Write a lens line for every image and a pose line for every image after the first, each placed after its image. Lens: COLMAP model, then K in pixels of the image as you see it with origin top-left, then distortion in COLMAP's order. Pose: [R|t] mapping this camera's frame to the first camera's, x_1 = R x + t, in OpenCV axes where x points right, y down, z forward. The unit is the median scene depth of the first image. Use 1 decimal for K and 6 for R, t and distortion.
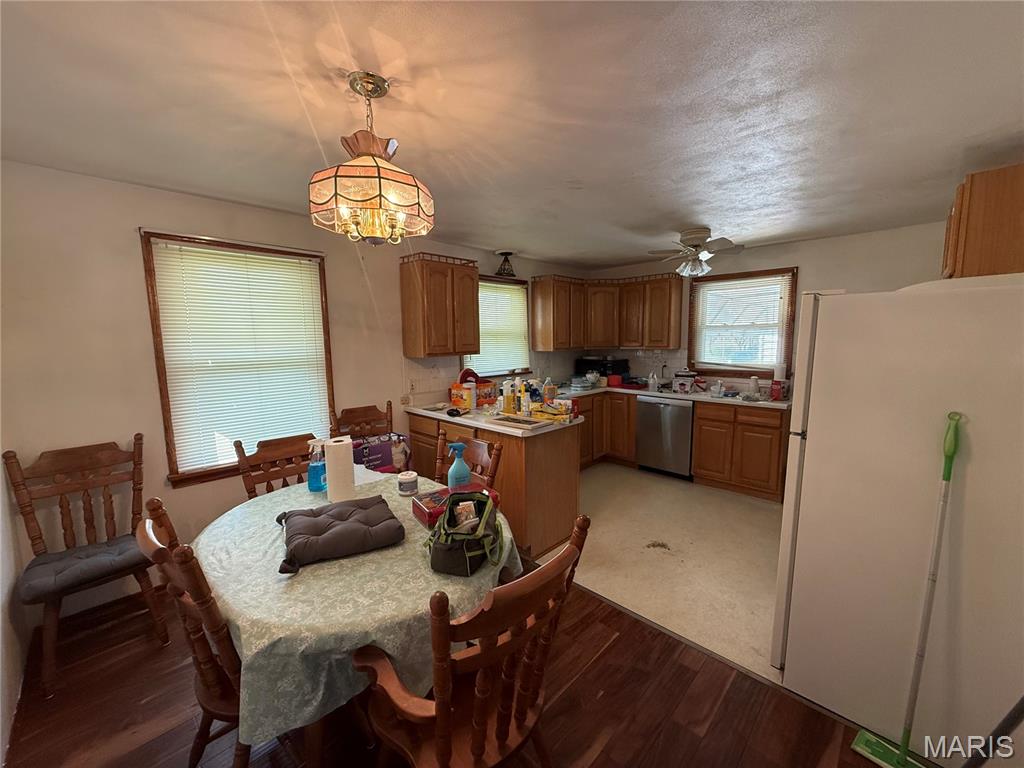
lens RADIAL K [[404.2, 0, 512.0], [0, 404.2, 384.0], [0, 0, 1]] dist [-0.000541, -0.000017]
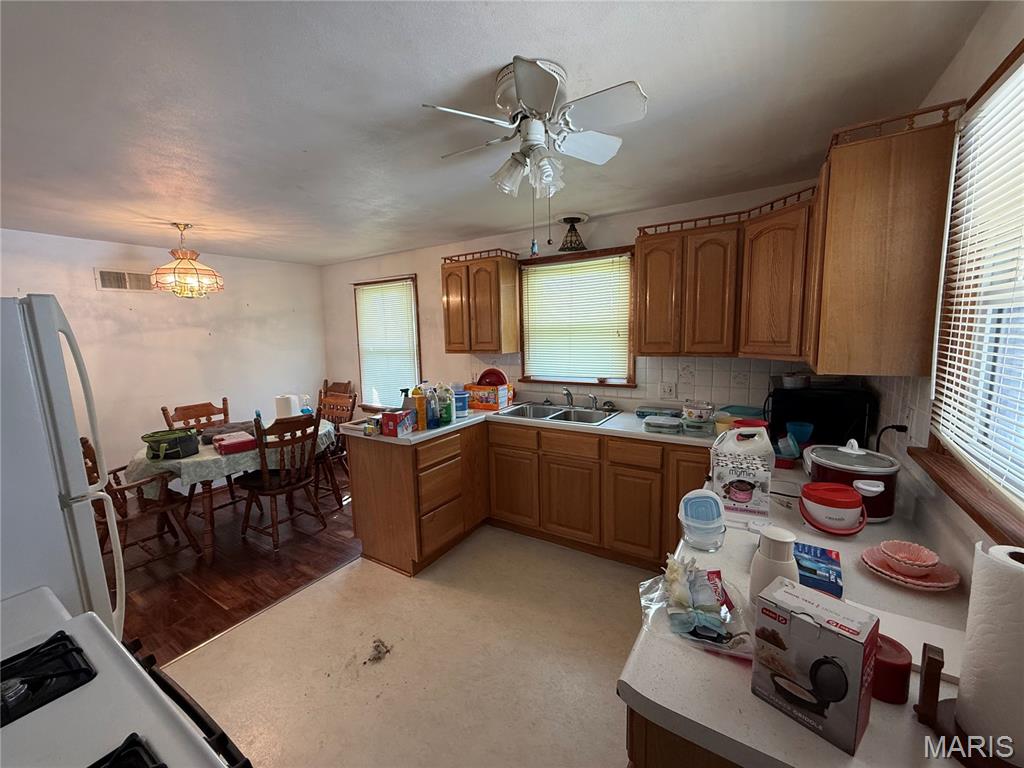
lens RADIAL K [[406.9, 0, 512.0], [0, 406.9, 384.0], [0, 0, 1]] dist [0.000678, 0.000035]
pose [[0.205183, 0.138178, -0.968920, 0.869998], [-0.091718, 0.988342, 0.121525, -0.128337], [0.974417, 0.063933, 0.215465, 0.901934]]
